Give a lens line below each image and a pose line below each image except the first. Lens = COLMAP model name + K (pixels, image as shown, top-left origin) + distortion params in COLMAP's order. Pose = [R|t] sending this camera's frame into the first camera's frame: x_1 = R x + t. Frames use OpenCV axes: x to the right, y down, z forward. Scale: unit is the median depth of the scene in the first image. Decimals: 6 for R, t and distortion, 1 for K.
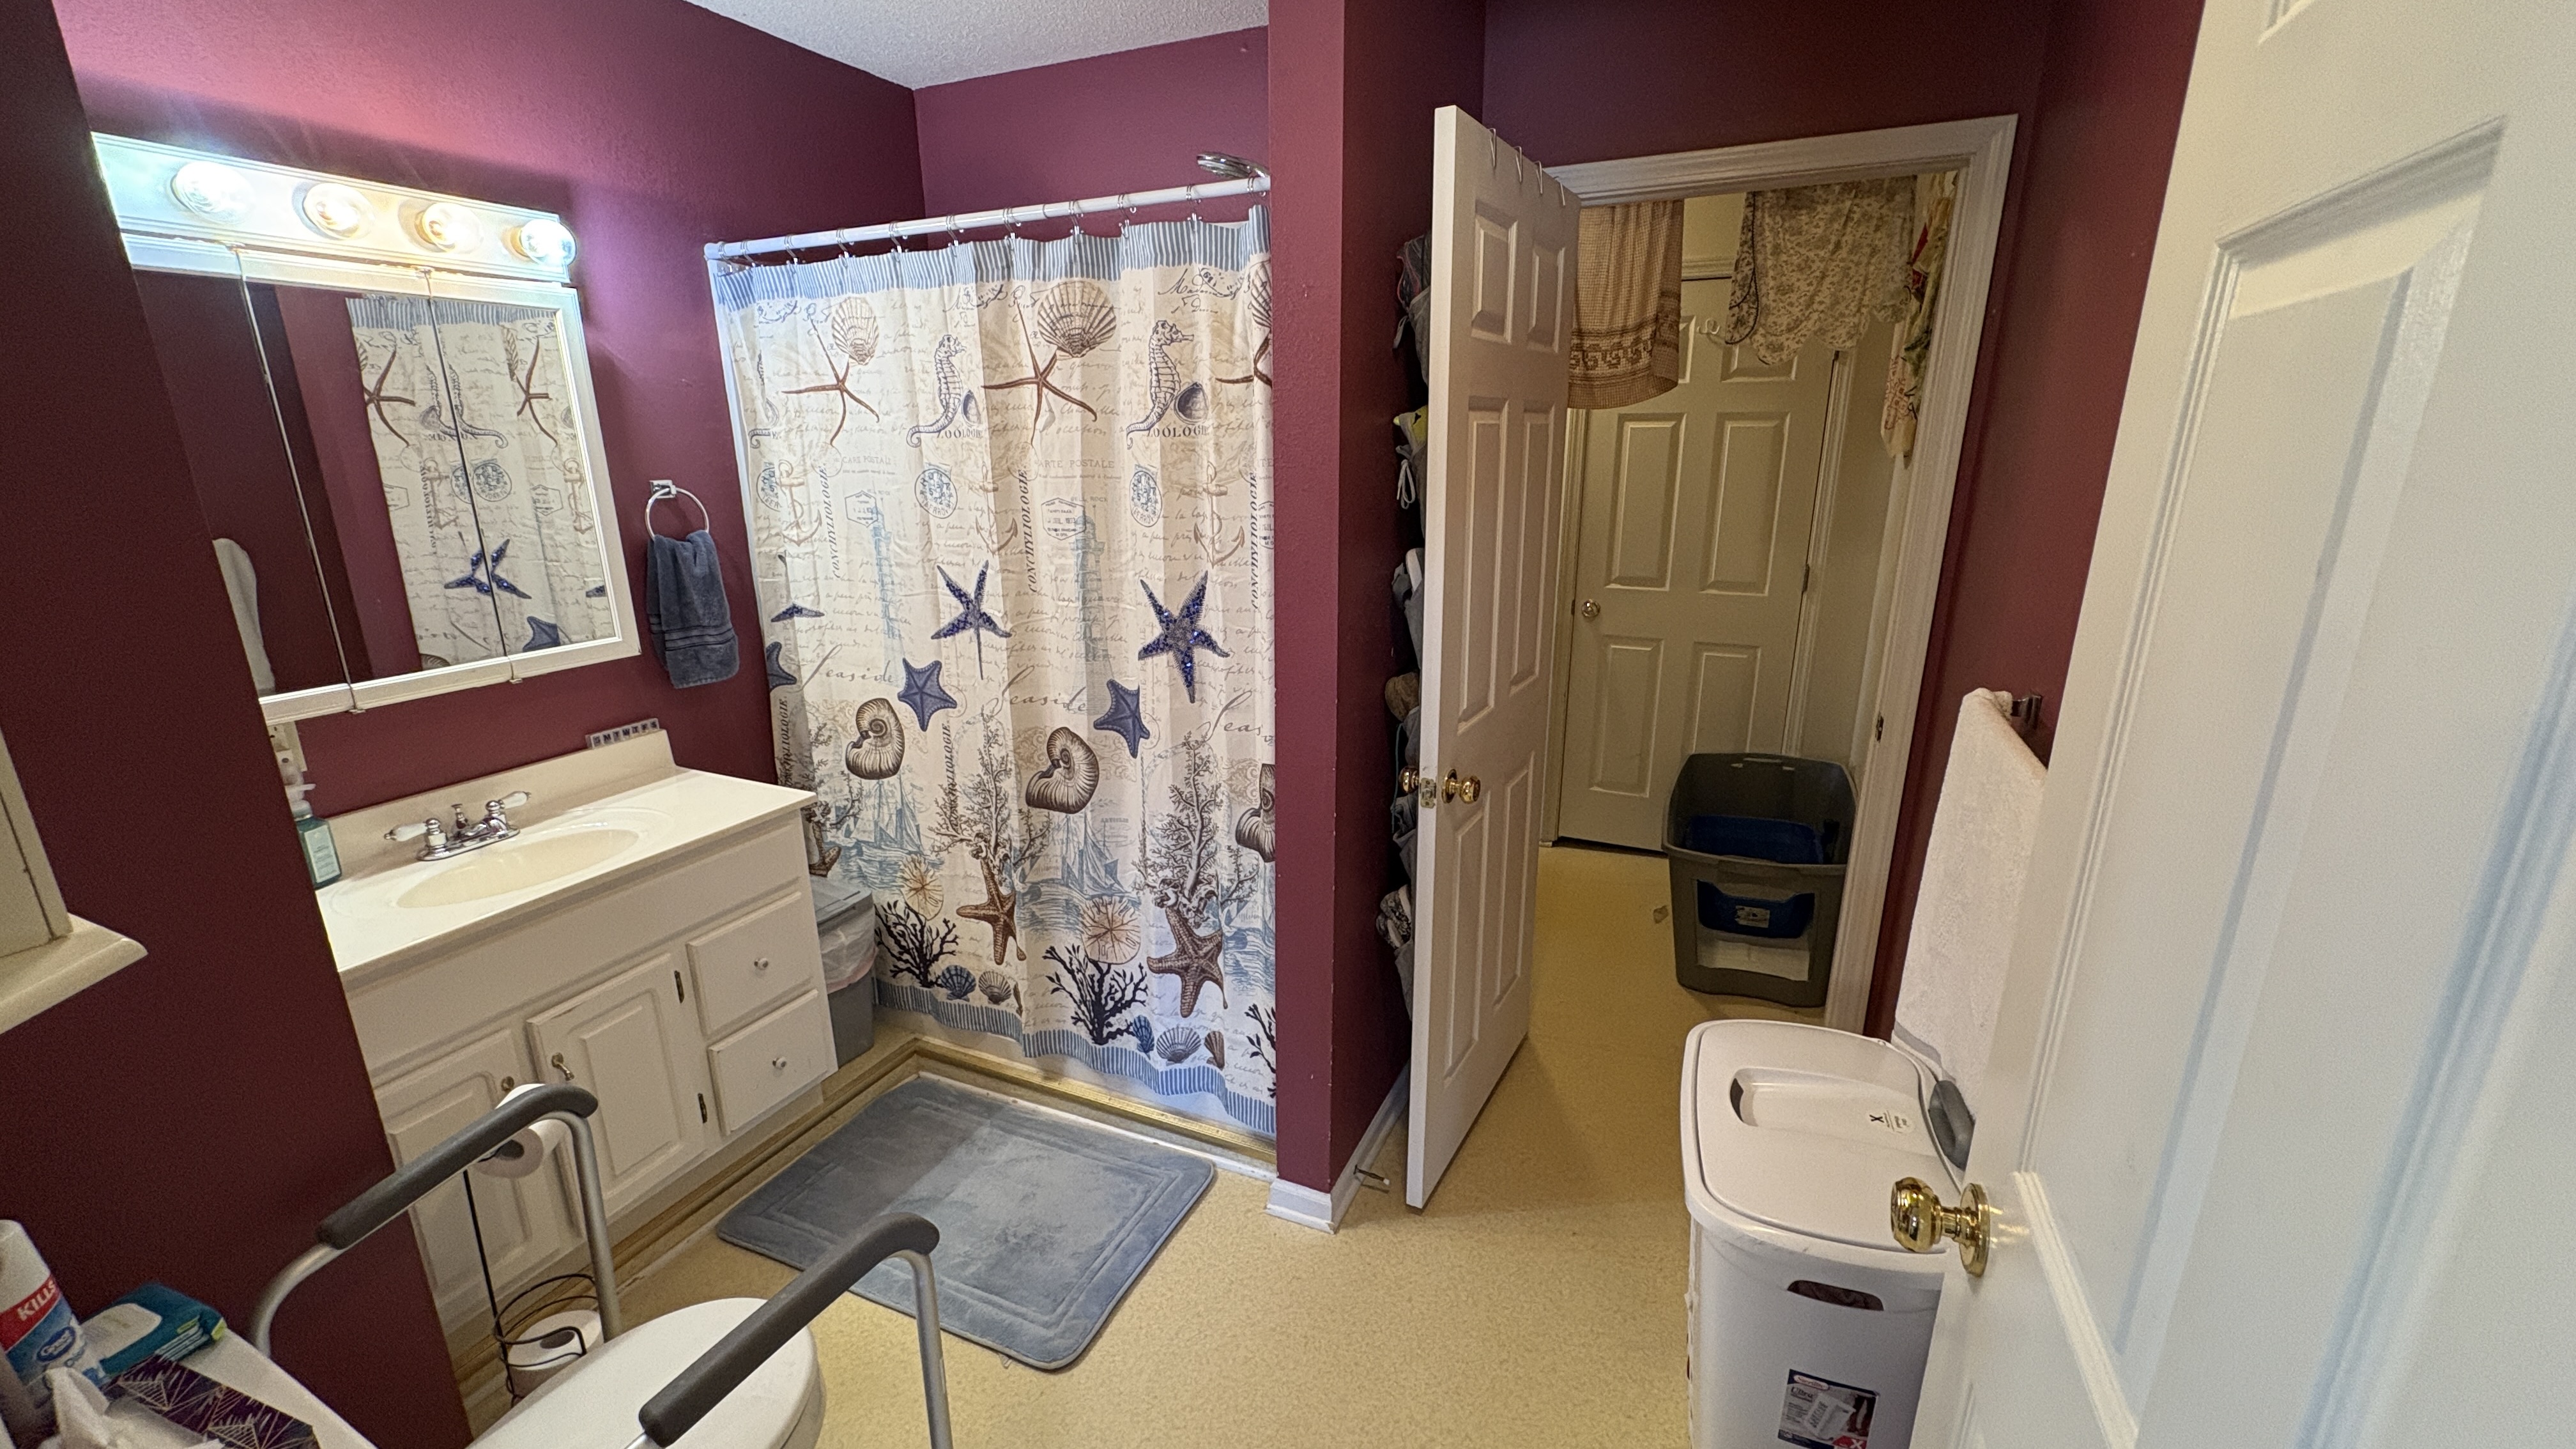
lens RADIAL K [[1023.4, 0, 1292.3], [0, 1023.4, 722.7], [0, 0, 1]] dist [0.000701, -0.000335]
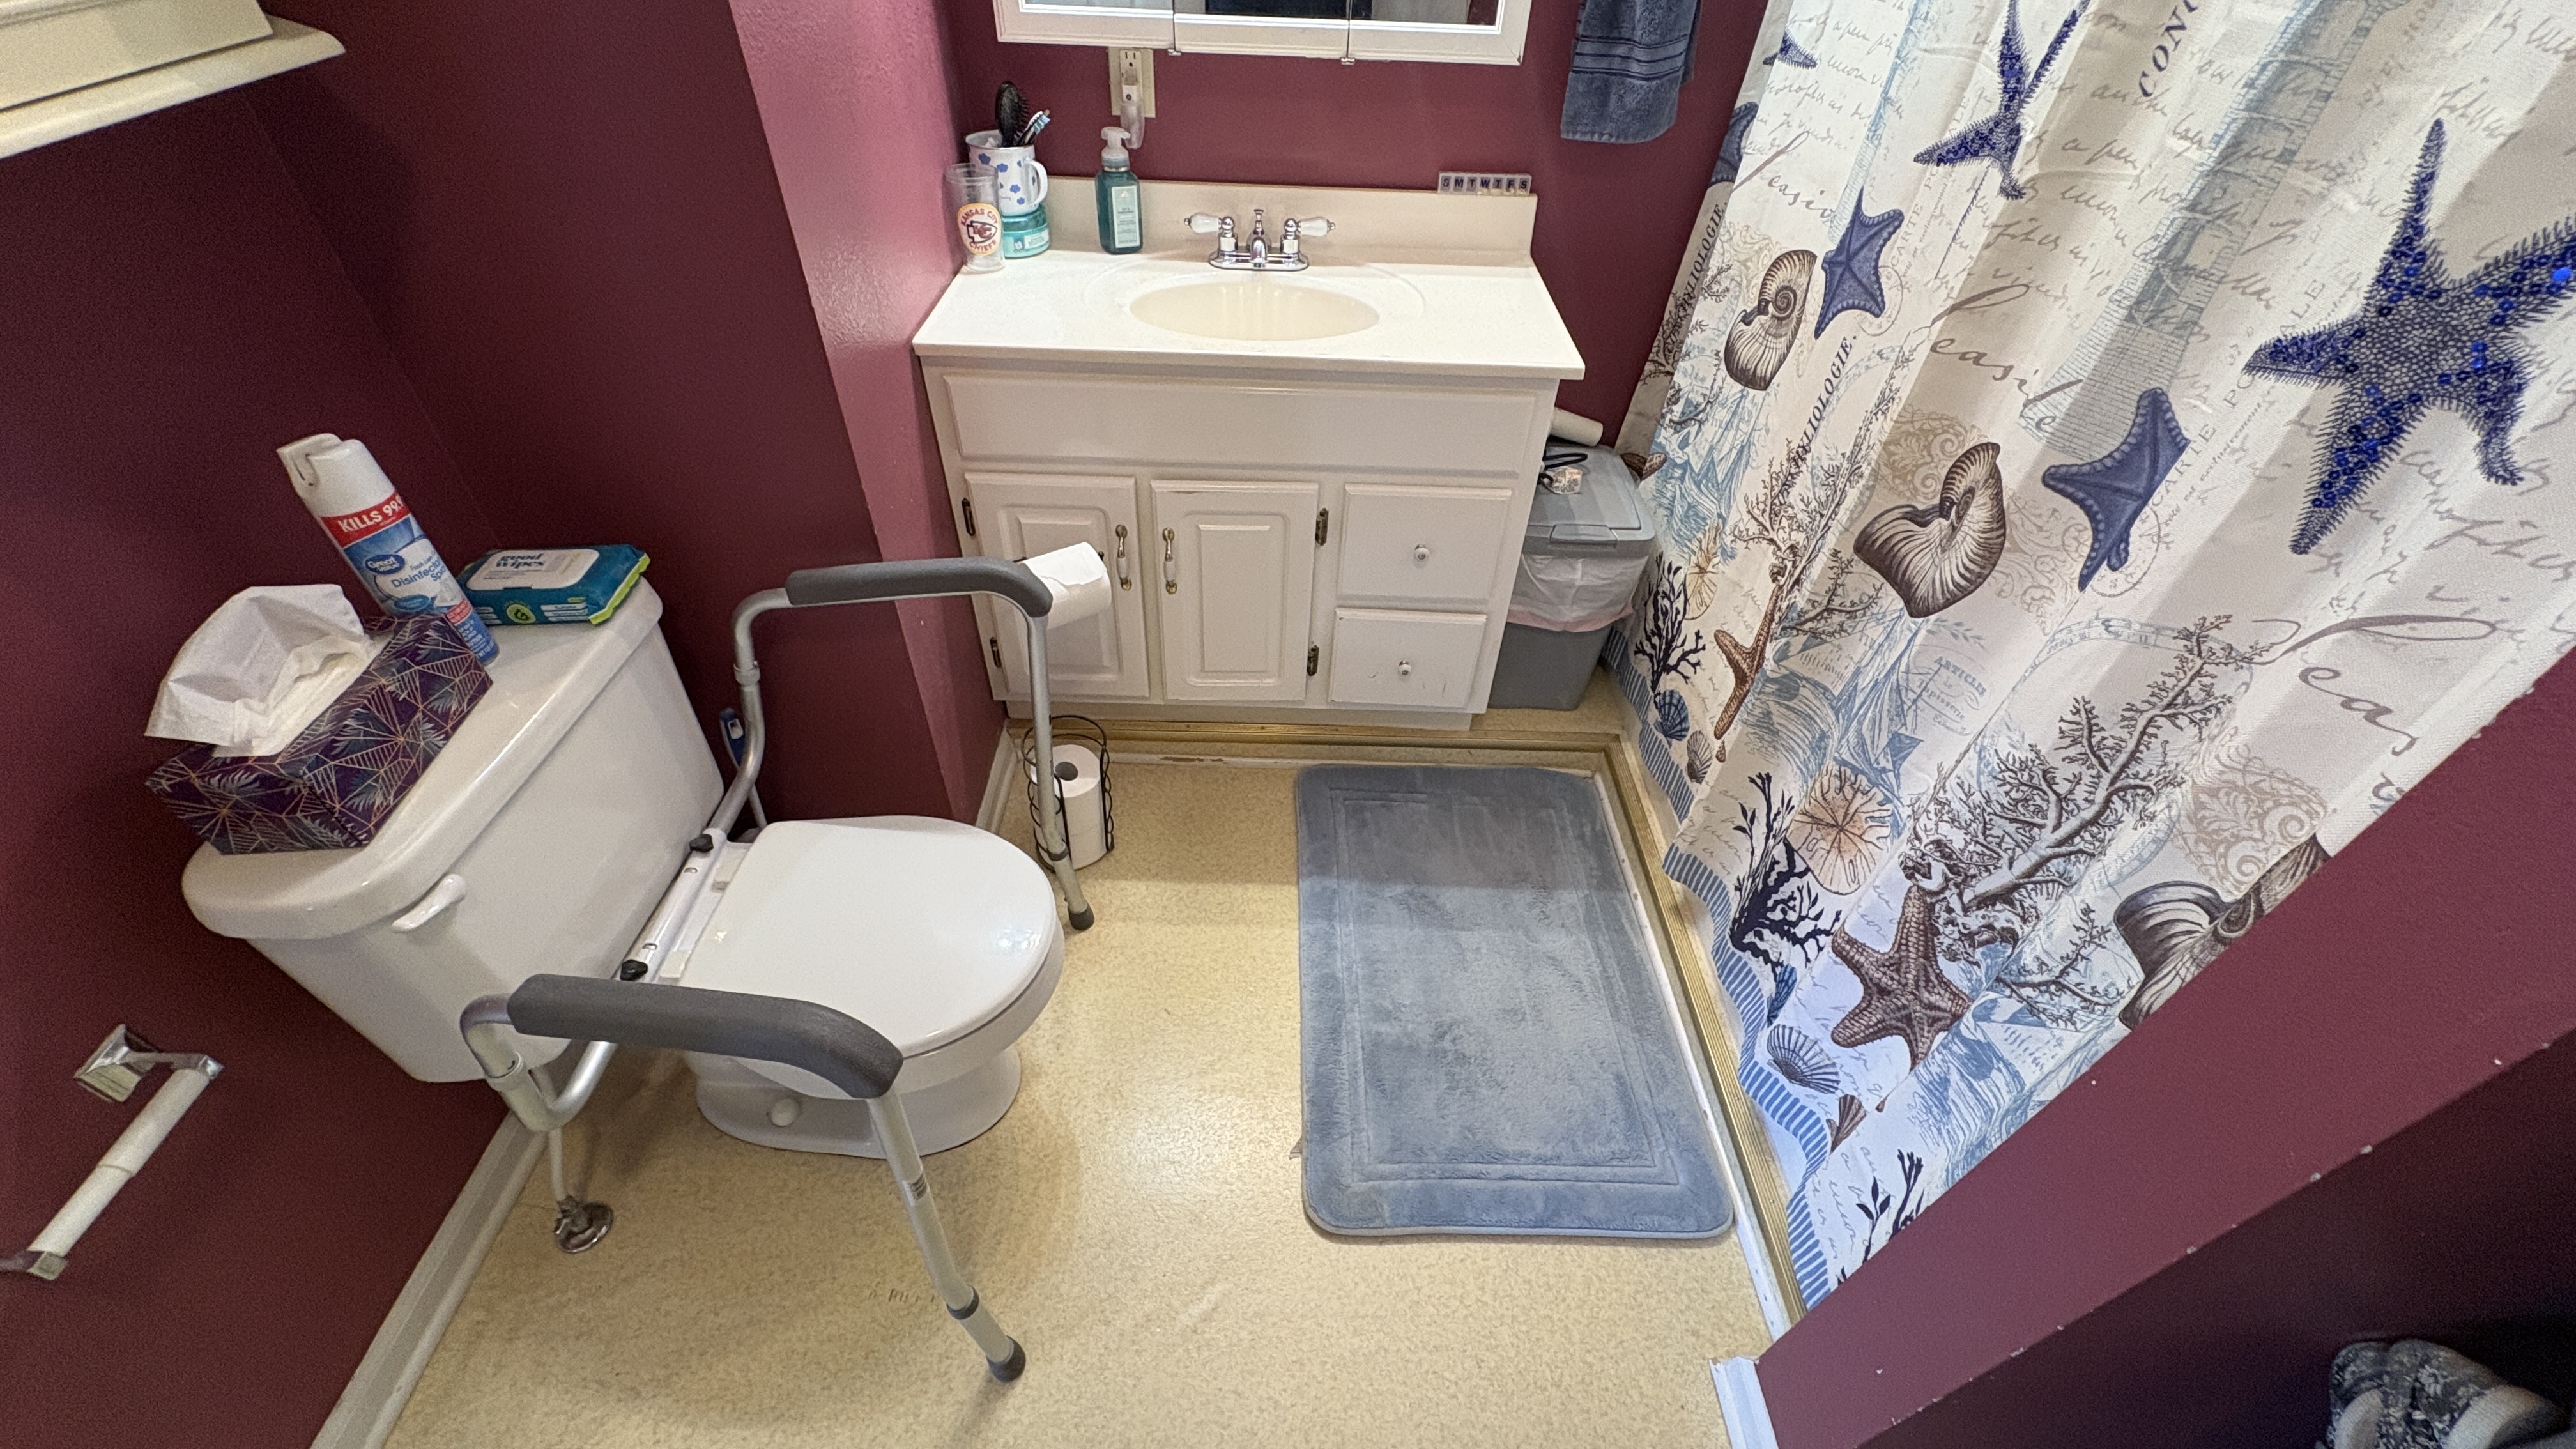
lens RADIAL K [[1023.4, 0, 1285.1], [0, 1023.4, 725.1], [0, 0, 1]] dist [0.000701, -0.000335]
pose [[0.409484, 0.634157, -0.655871, 0.024977], [-0.281899, 0.771677, 0.570129, -0.068928], [0.867673, -0.048569, 0.494758, 0.482478]]
